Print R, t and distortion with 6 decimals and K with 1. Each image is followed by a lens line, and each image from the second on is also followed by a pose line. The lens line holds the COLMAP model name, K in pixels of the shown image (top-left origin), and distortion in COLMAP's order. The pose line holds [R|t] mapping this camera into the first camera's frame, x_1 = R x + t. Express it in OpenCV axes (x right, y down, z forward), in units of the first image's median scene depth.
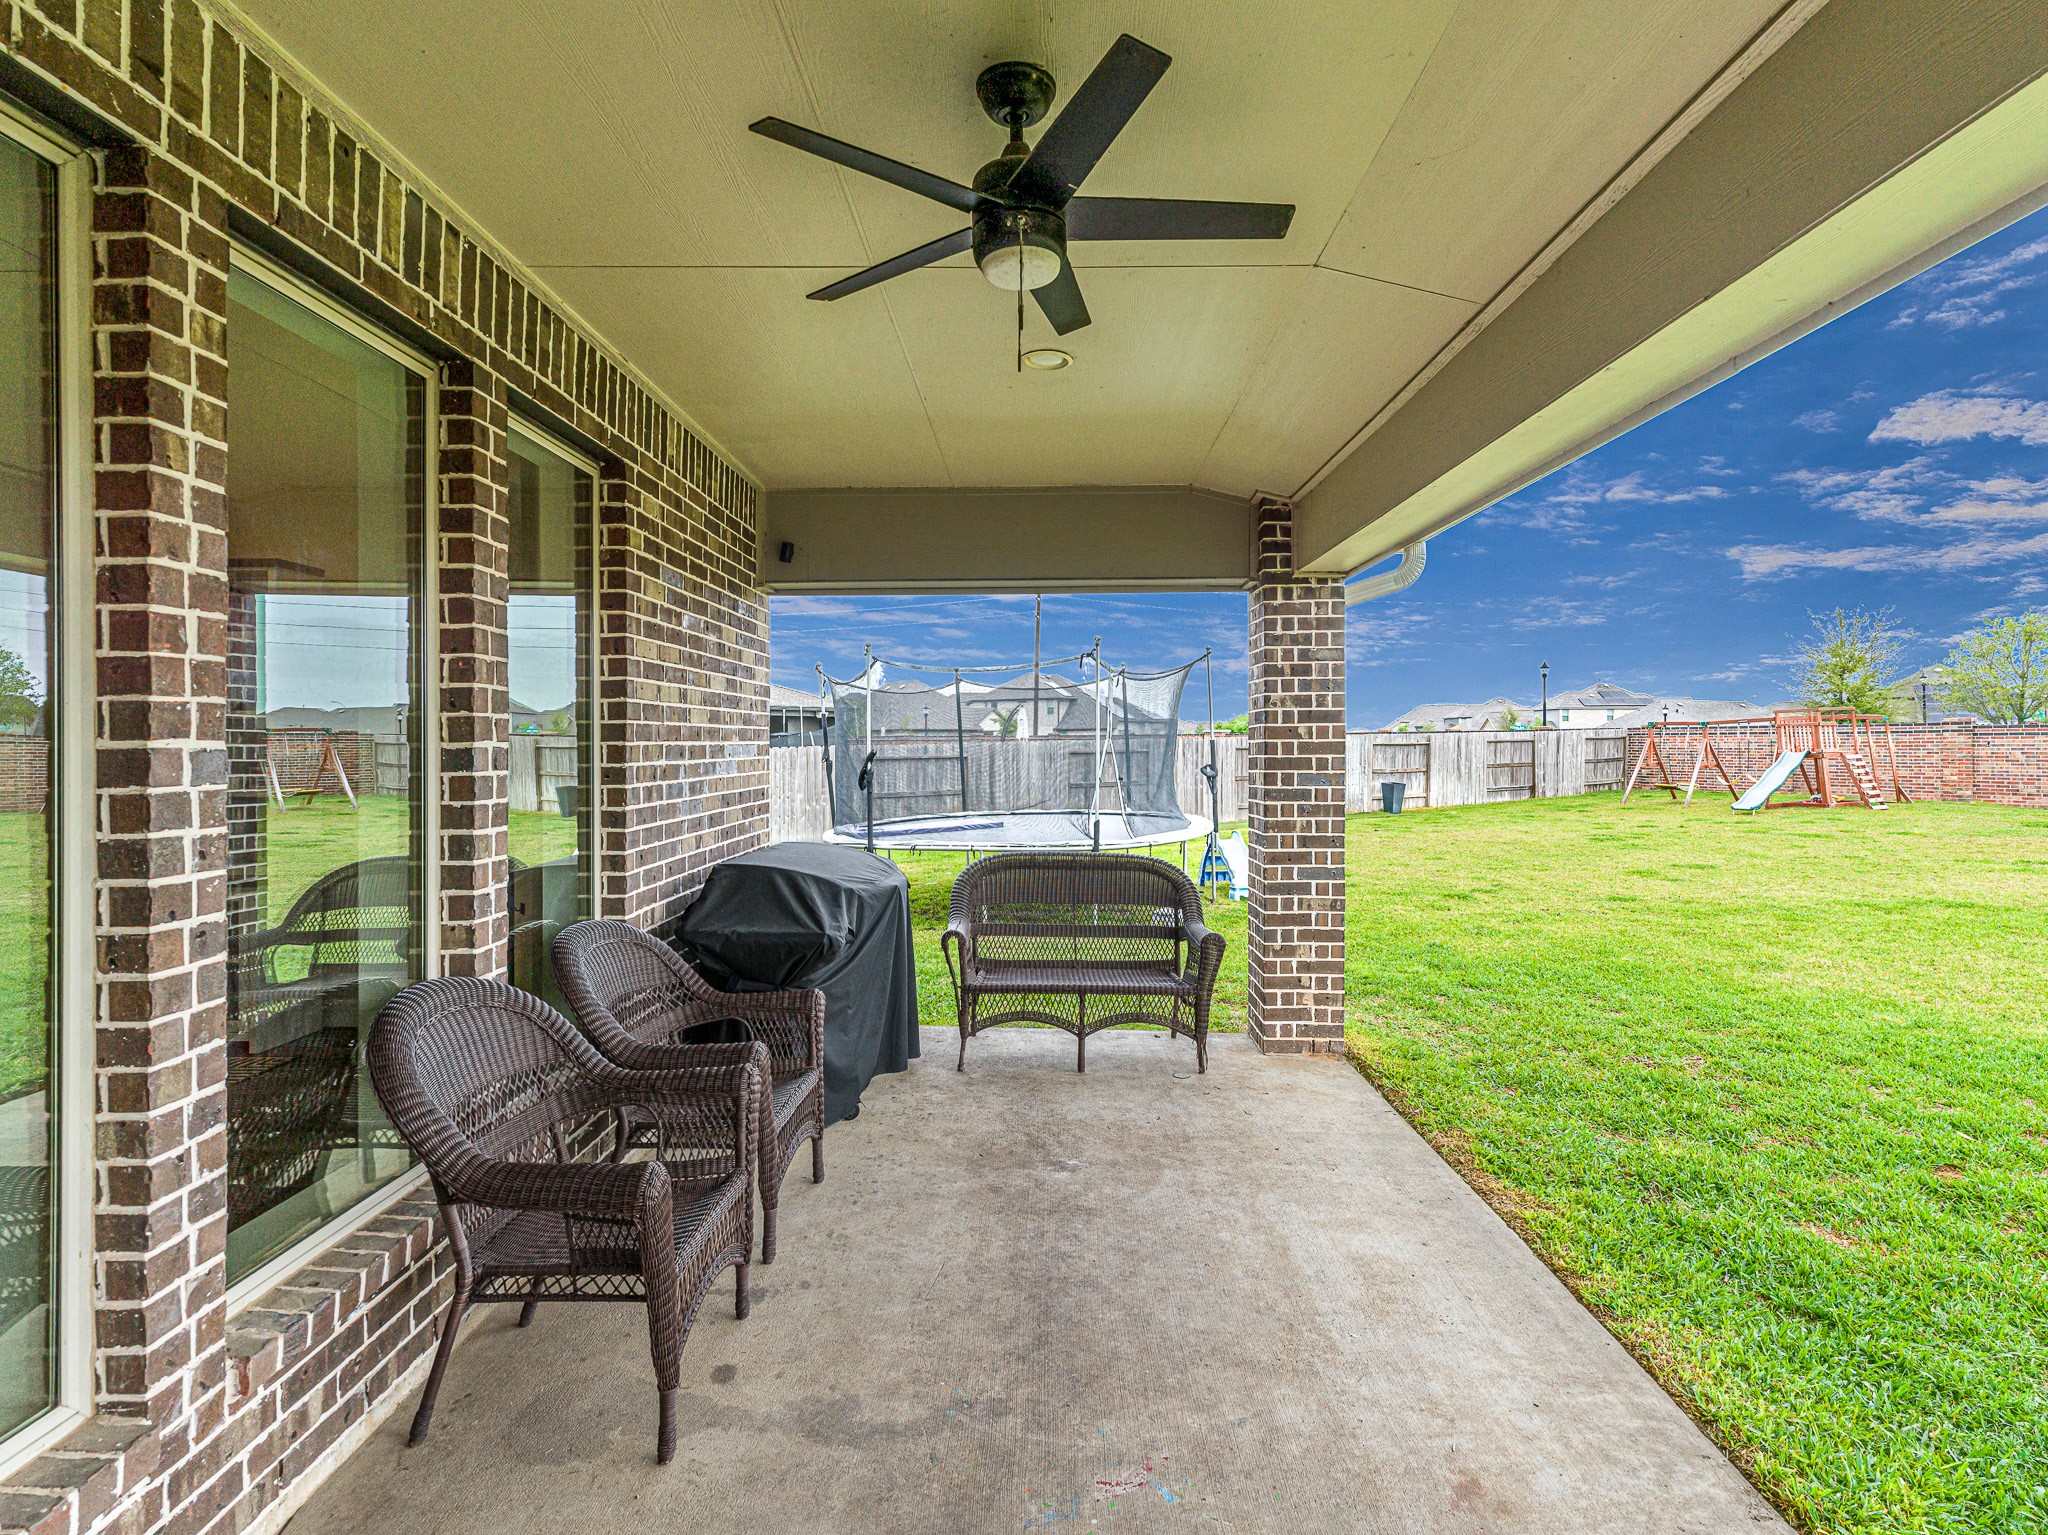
lens RADIAL K [[1040.3, 0, 1024.9], [0, 1040.3, 759.5], [0, 0, 1]] dist [-0.004257, 0.001690]
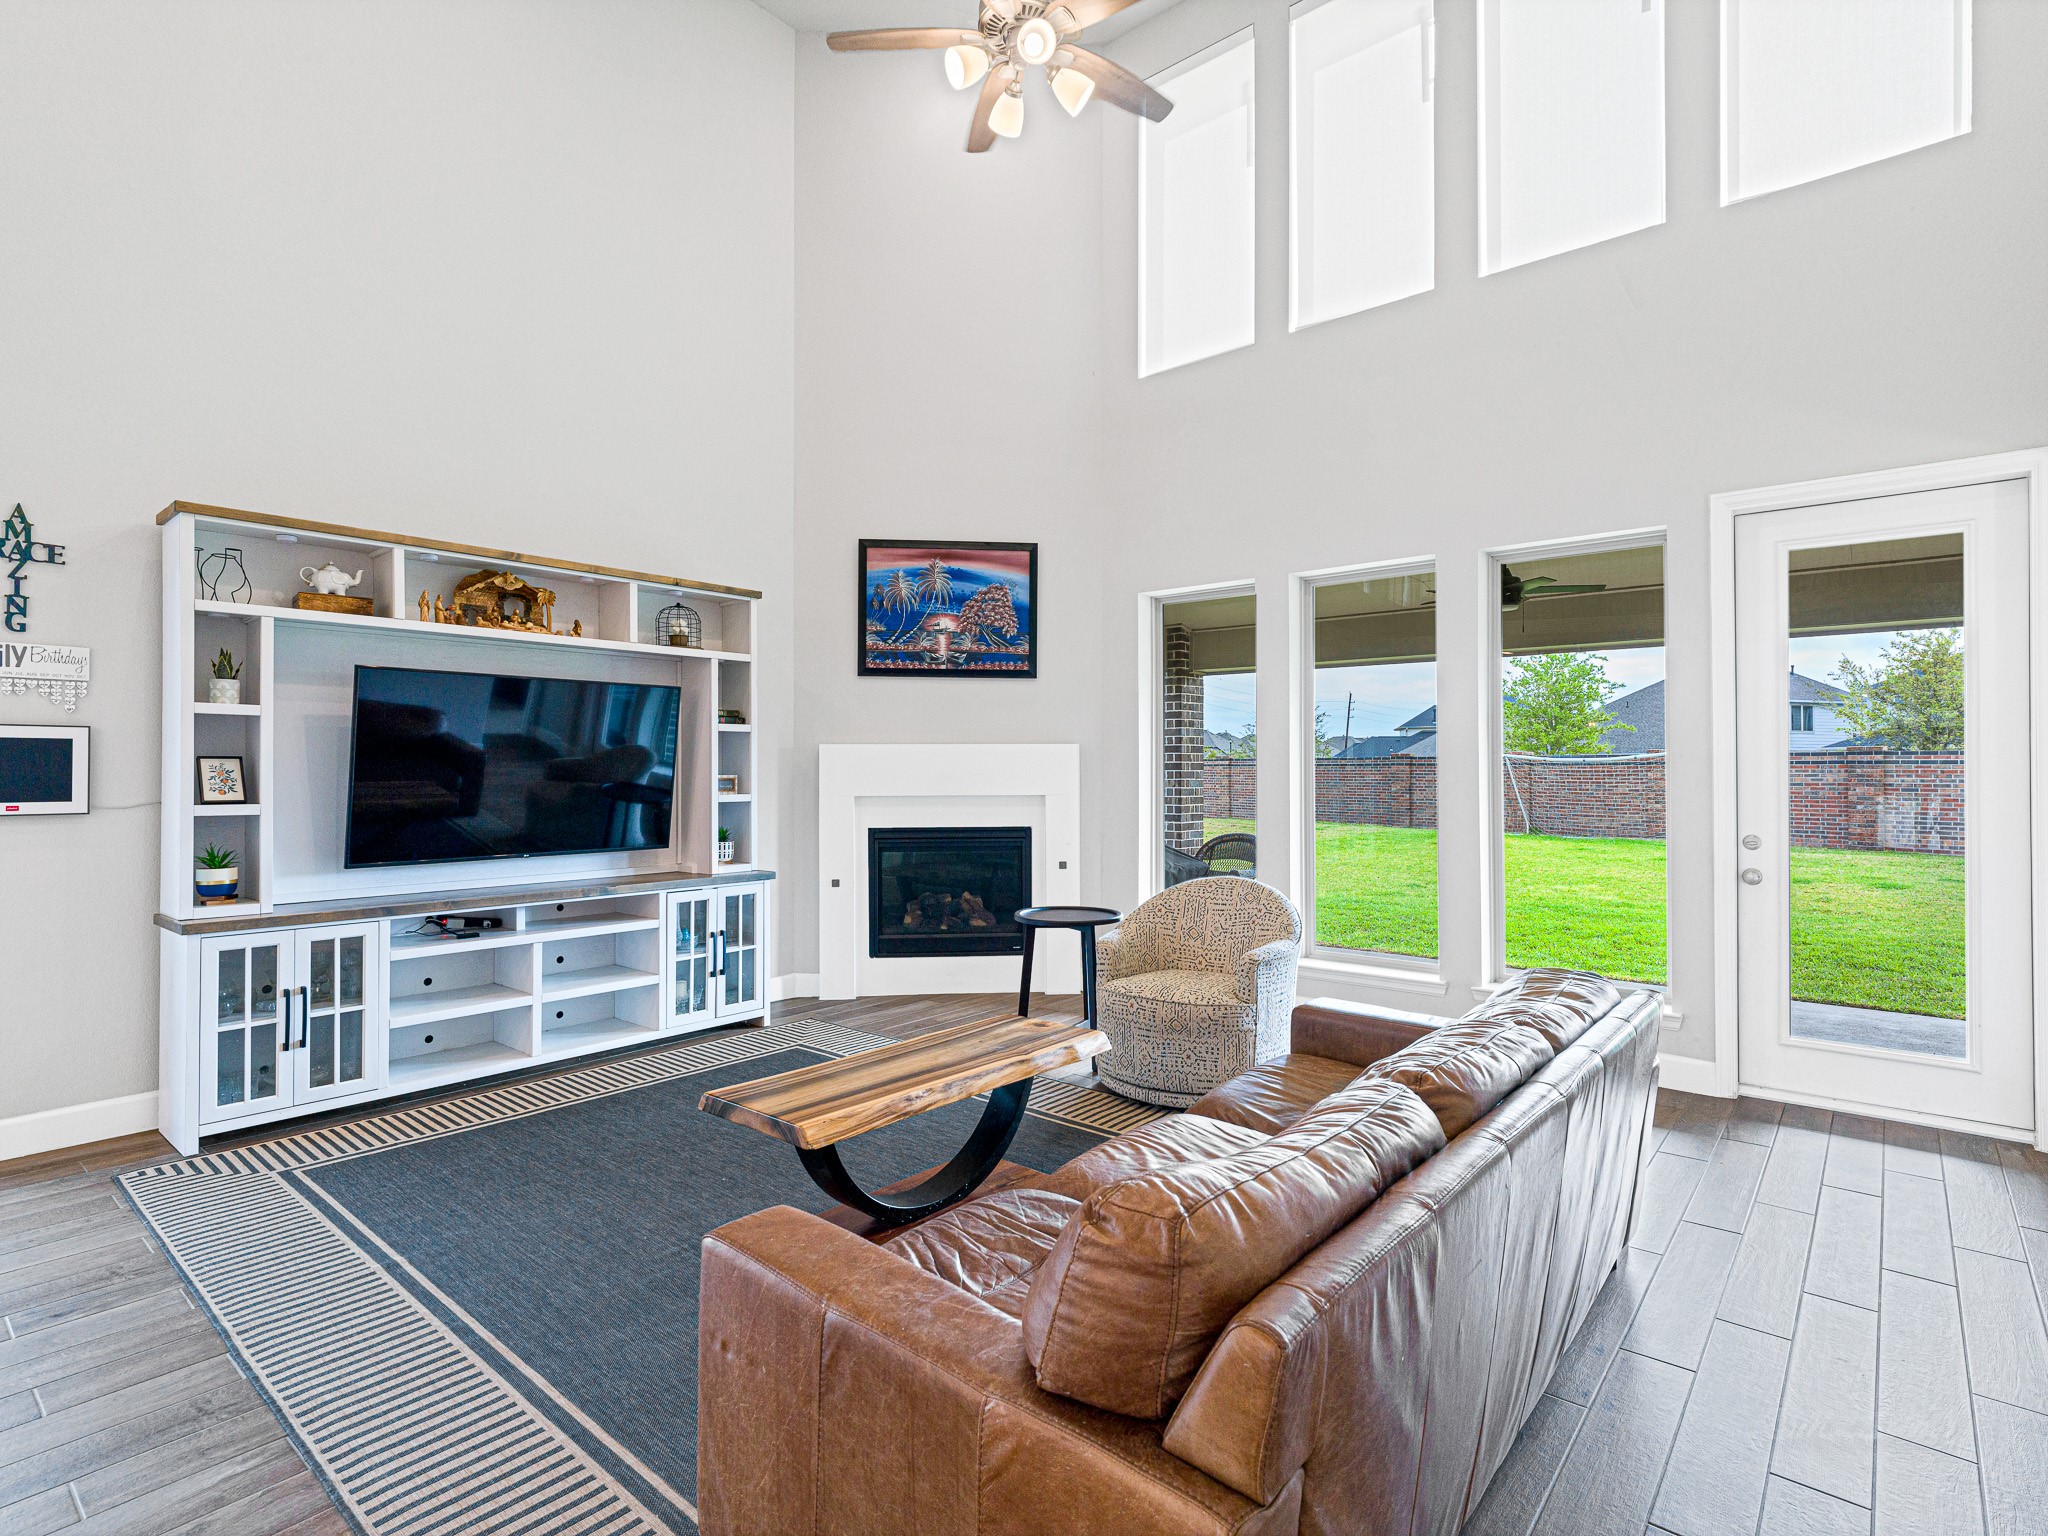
lens RADIAL K [[1040.3, 0, 1020.2], [0, 1040.3, 765.4], [0, 0, 1]] dist [-0.004257, 0.001690]
pose [[0.633836, -0.000444, 0.773467, -1.343020], [0.005931, 0.999973, -0.004286, -0.006627], [-0.773445, 0.007304, 0.633822, 0.071722]]
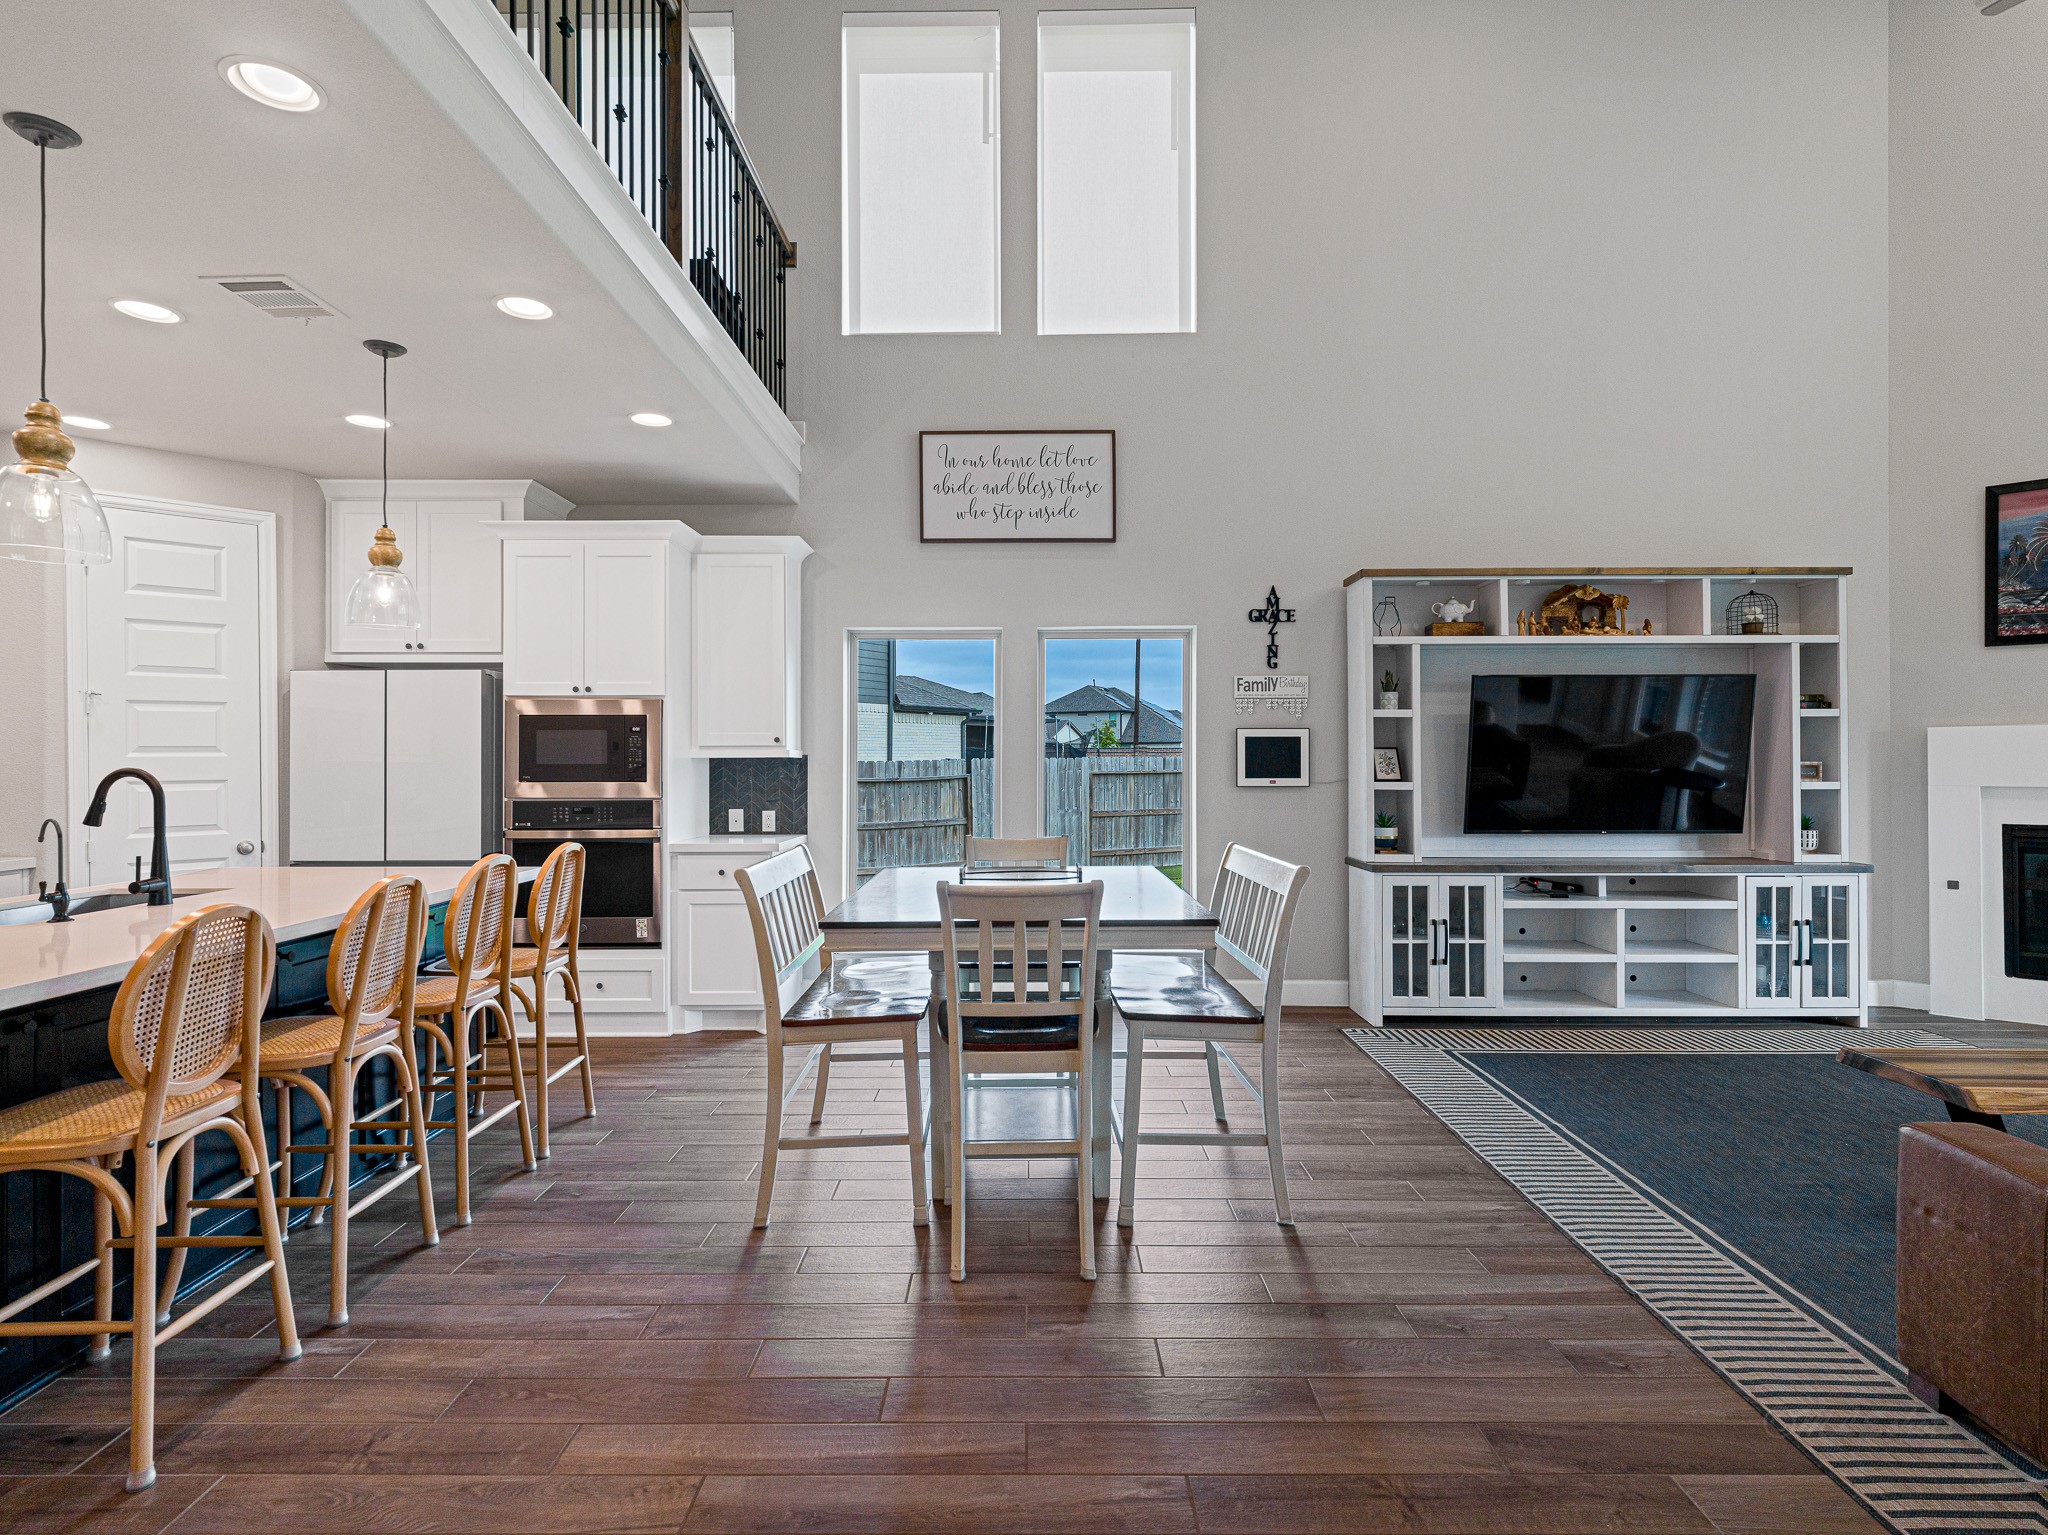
lens RADIAL K [[1040.3, 0, 1029.9], [0, 1040.3, 756.0], [0, 0, 1]] dist [-0.004257, 0.001690]
pose [[0.999942, -0.005983, 0.008948, -1.803365], [0.006056, 0.999949, -0.008122, -0.001215], [-0.008899, 0.008176, 0.999927, -0.287147]]
